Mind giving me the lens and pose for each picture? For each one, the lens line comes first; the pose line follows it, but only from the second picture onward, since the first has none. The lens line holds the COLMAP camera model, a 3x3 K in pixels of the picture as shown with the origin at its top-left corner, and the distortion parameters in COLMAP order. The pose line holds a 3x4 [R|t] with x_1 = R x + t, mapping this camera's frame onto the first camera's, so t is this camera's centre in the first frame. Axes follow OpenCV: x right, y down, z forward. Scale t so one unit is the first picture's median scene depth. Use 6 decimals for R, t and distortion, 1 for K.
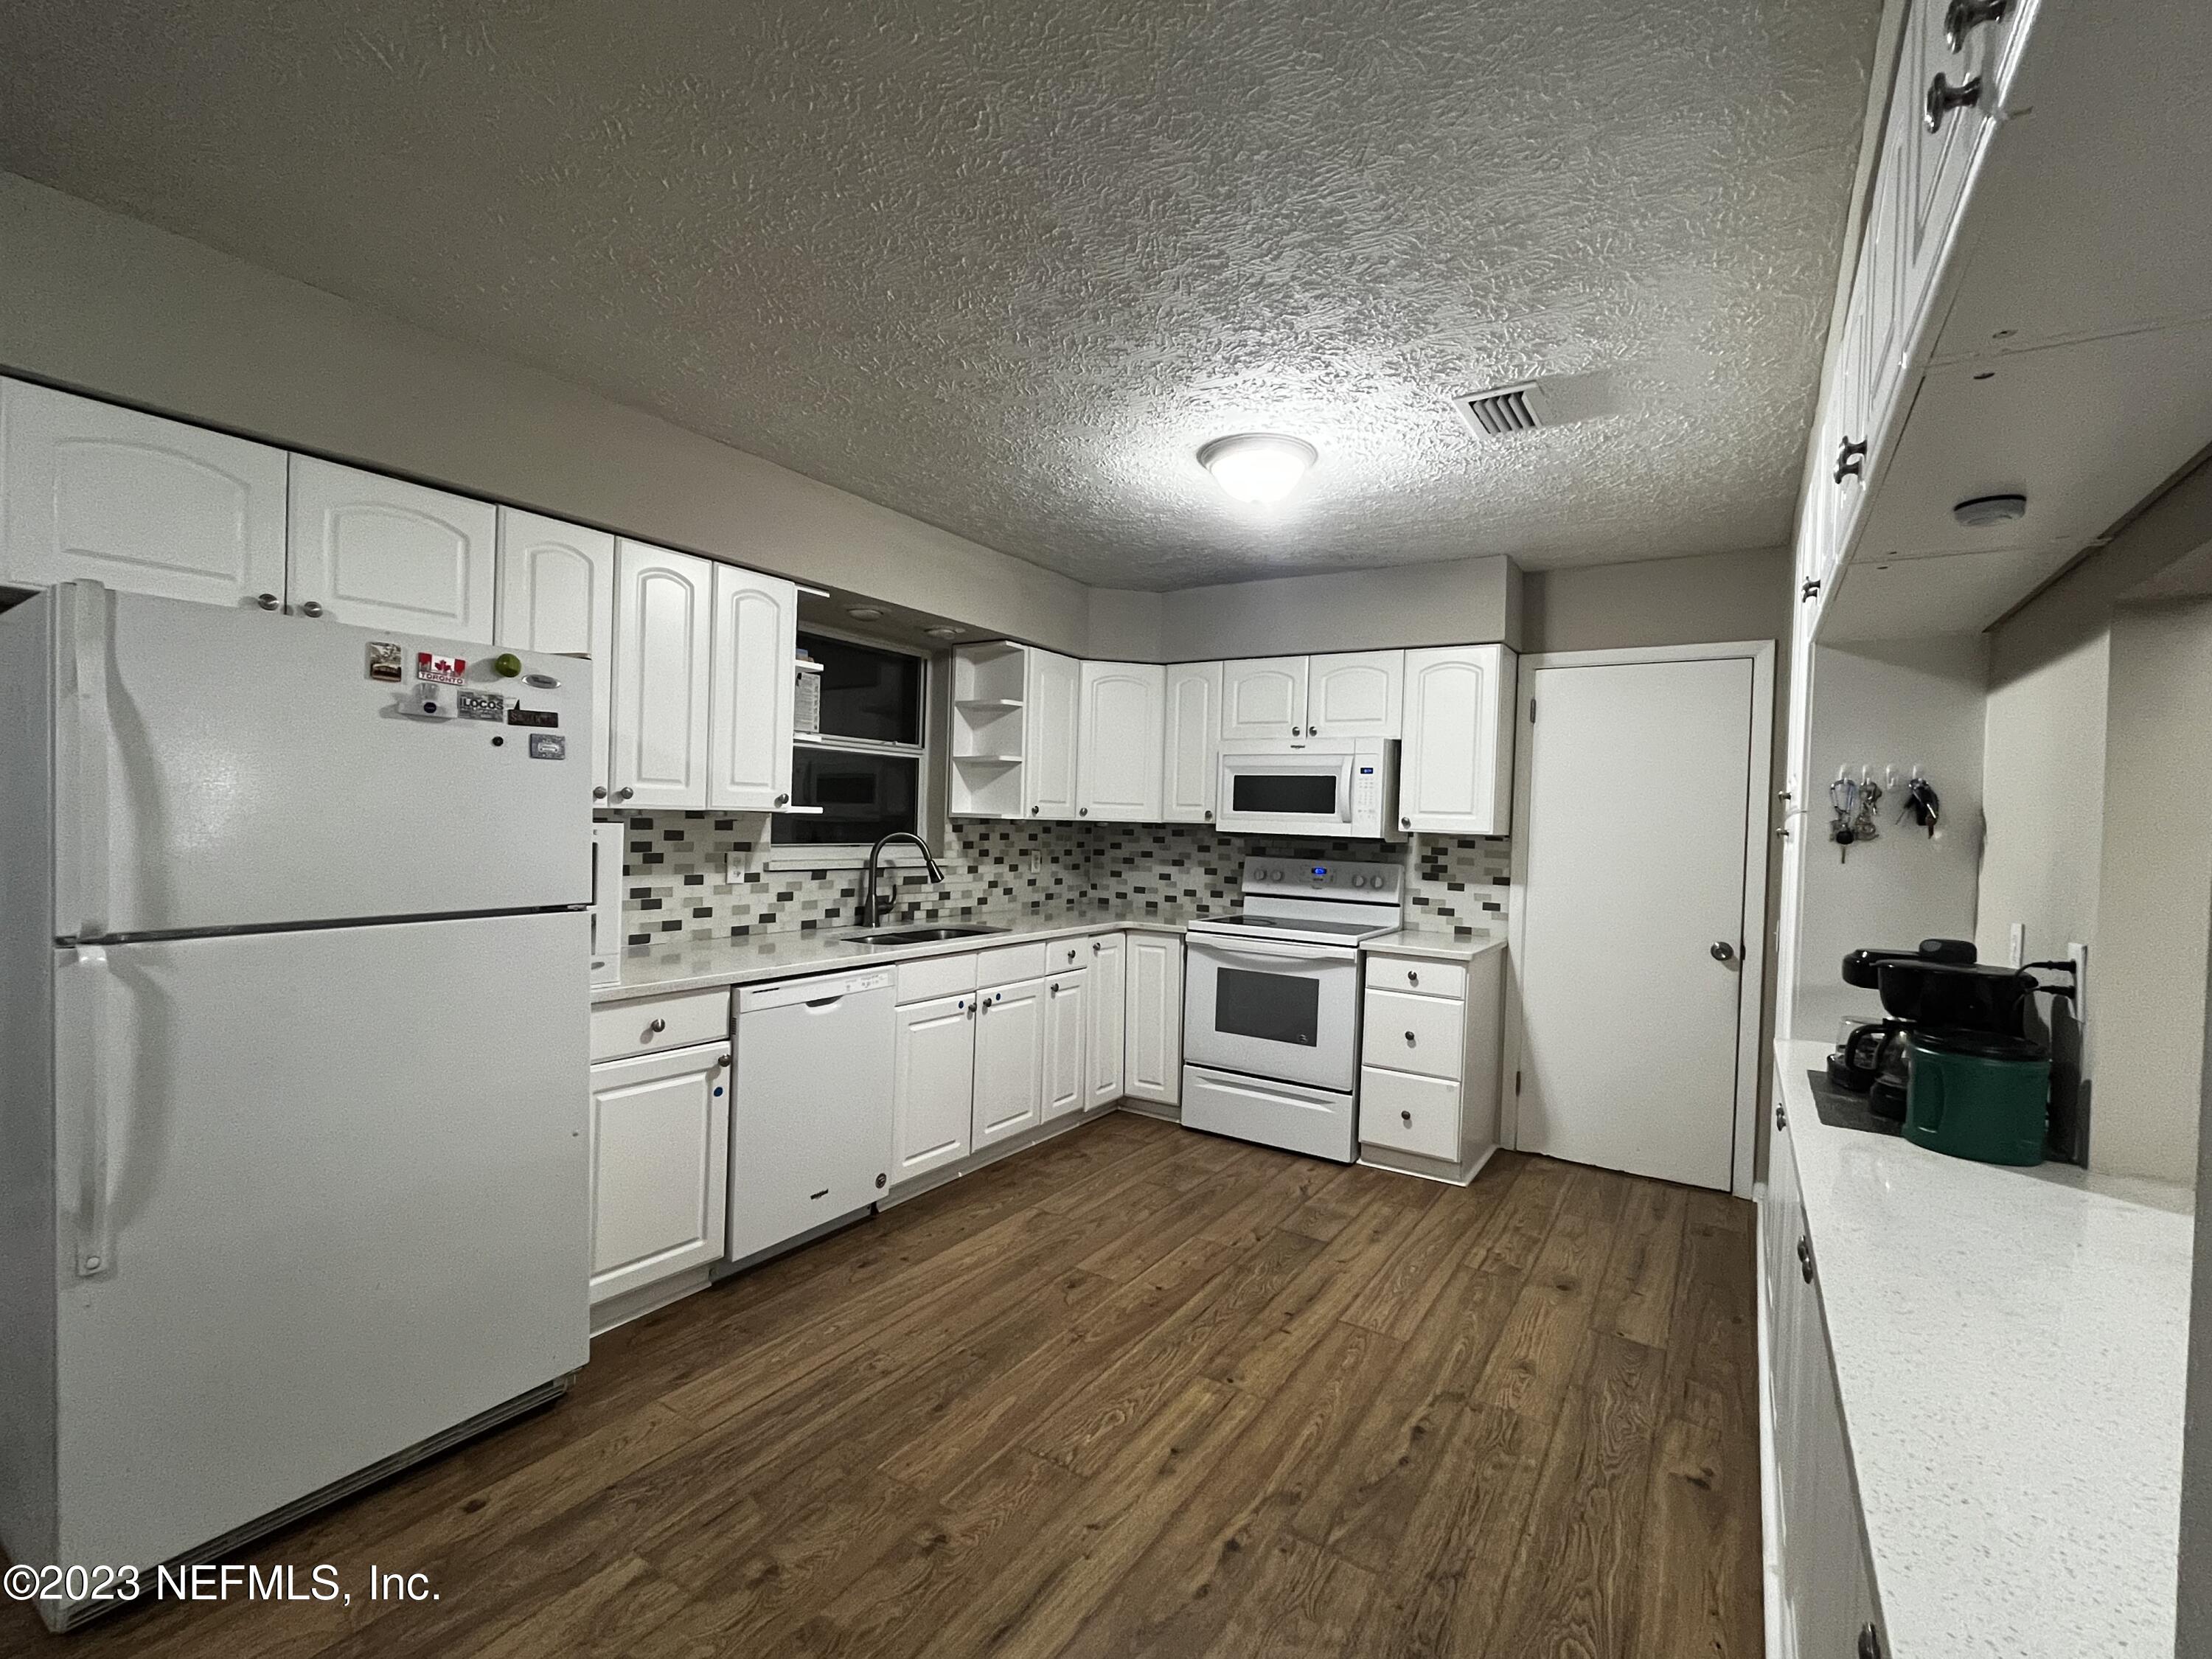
lens RADIAL K [[973.3, 0, 1111.5], [0, 973.3, 833.2], [0, 0, 1]] dist [-0.001046, -0.000319]
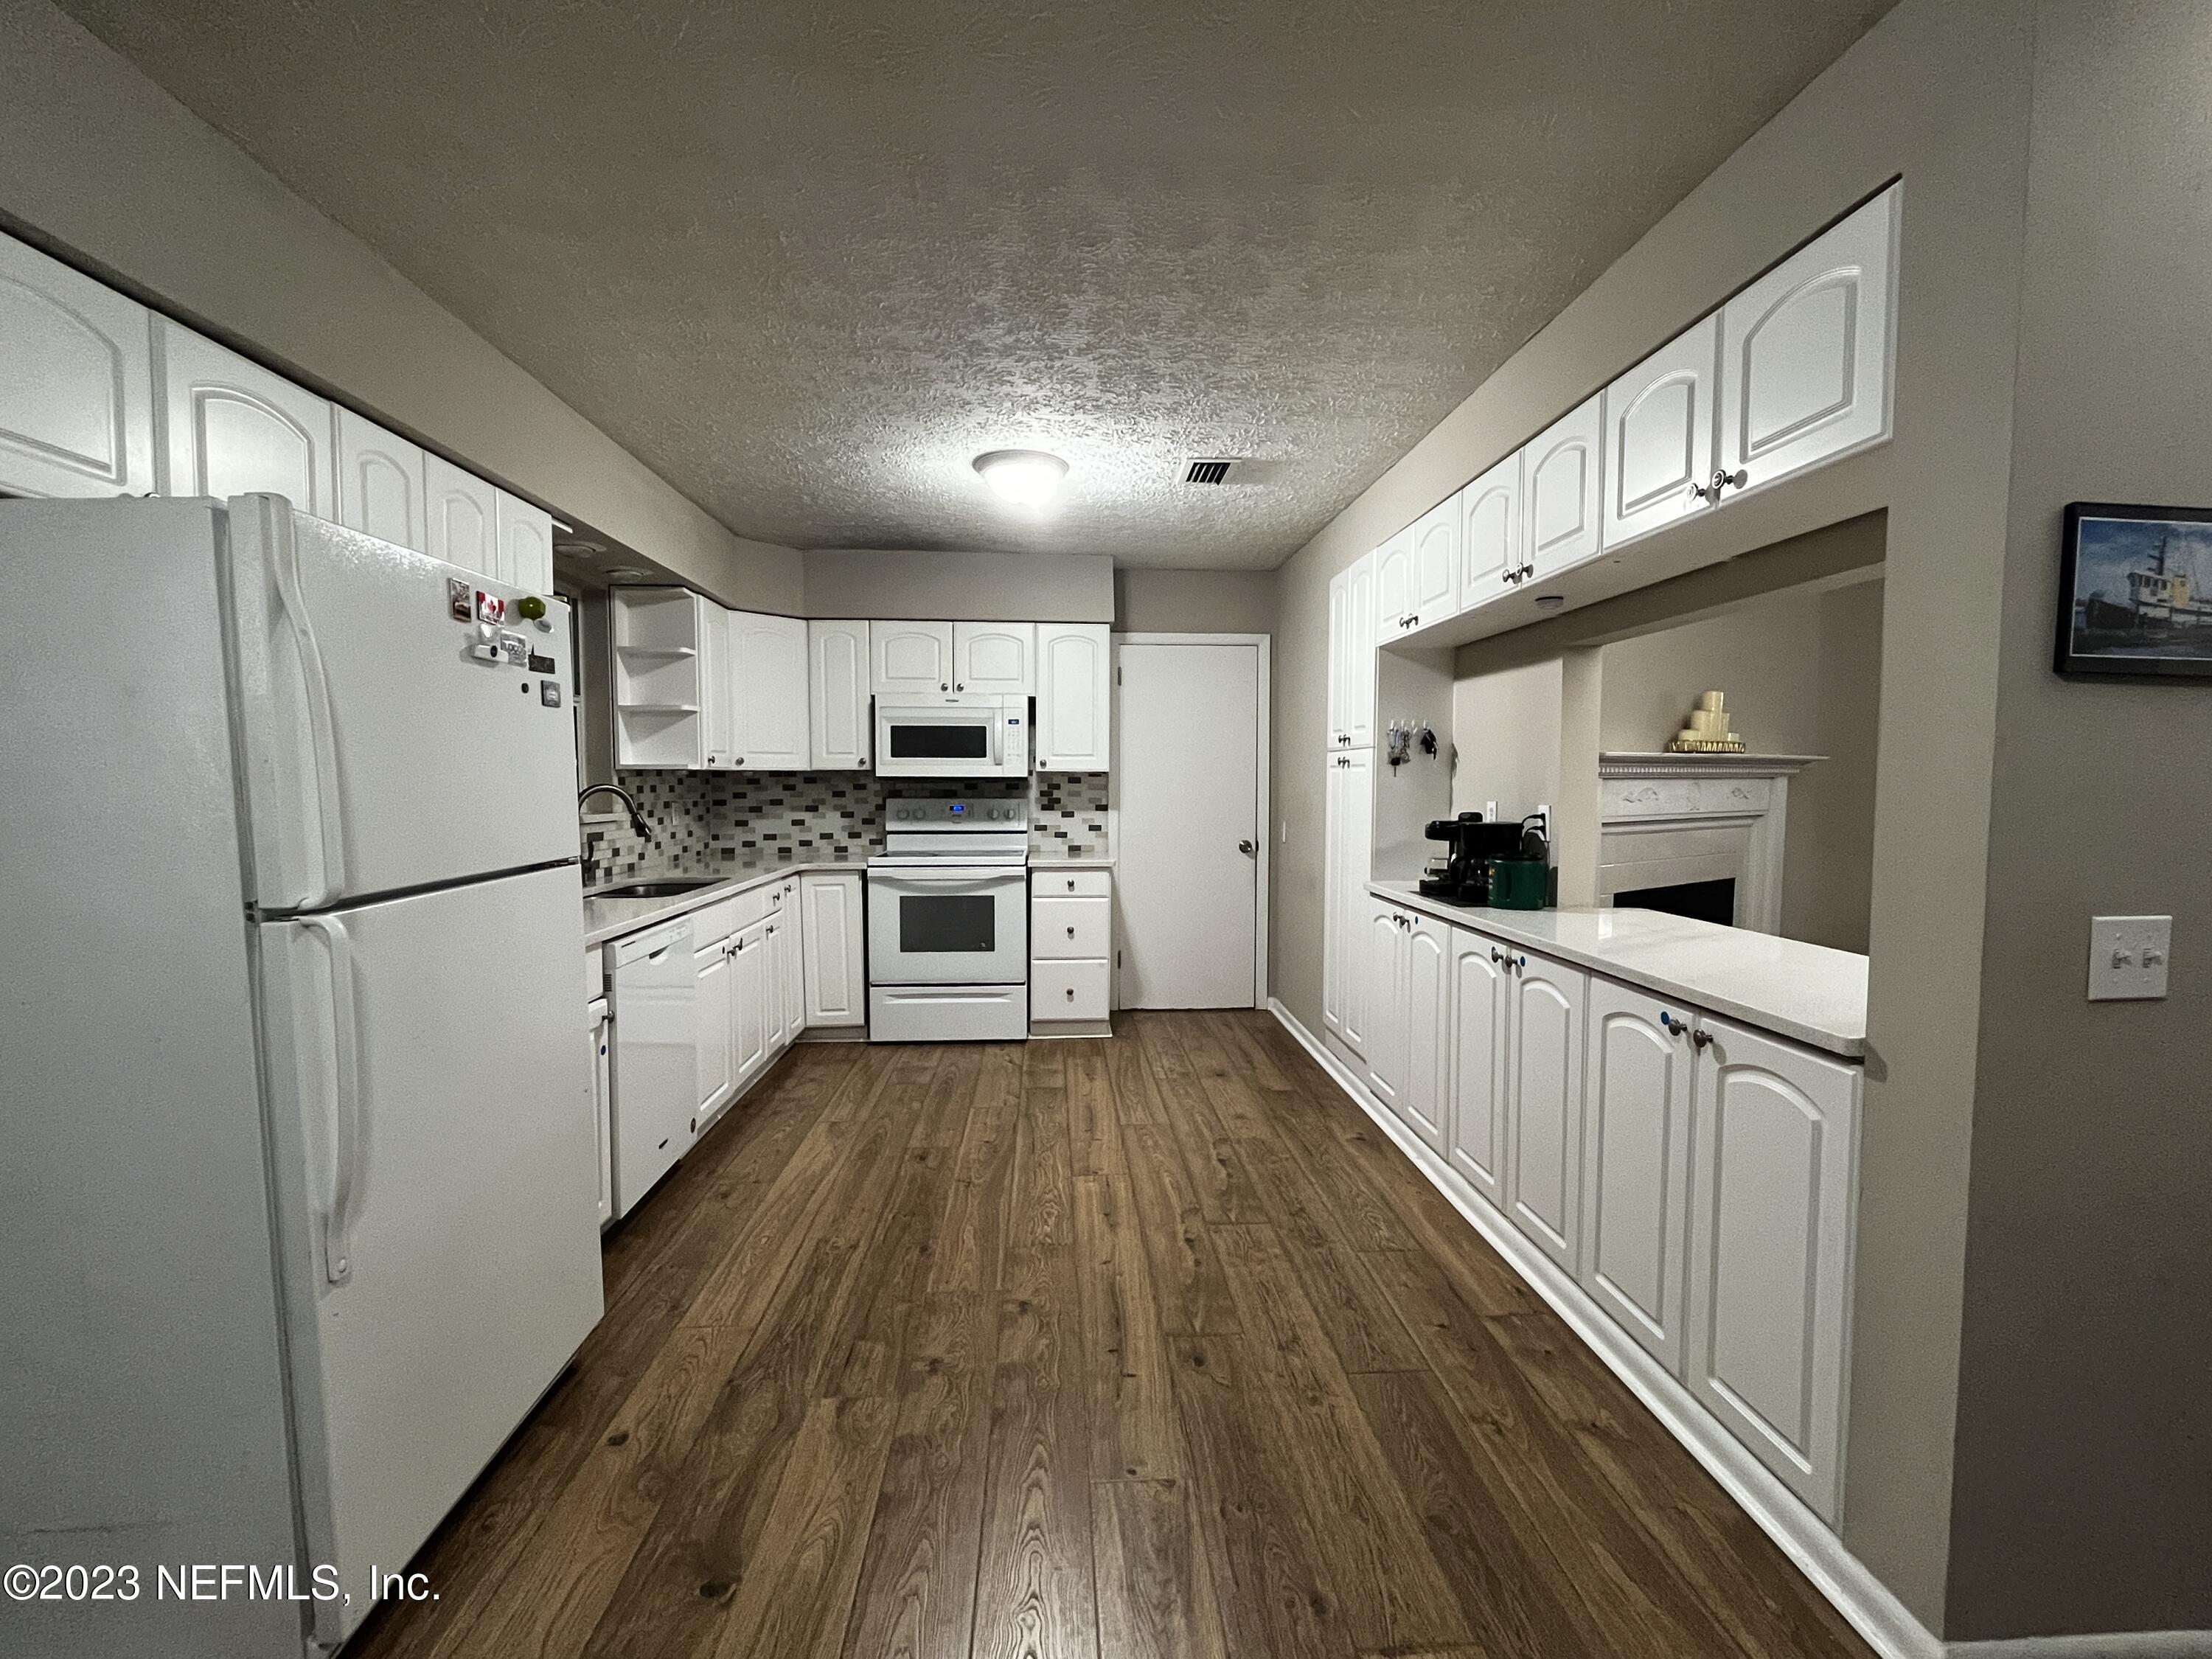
lens RADIAL K [[973.3, 0, 1111.5], [0, 973.3, 833.2], [0, 0, 1]] dist [-0.001046, -0.000319]
pose [[0.803013, -0.063693, 0.592548, -0.379106], [0.033830, 0.997541, 0.061379, 0.004118], [-0.595000, -0.029242, 0.803194, -0.054304]]
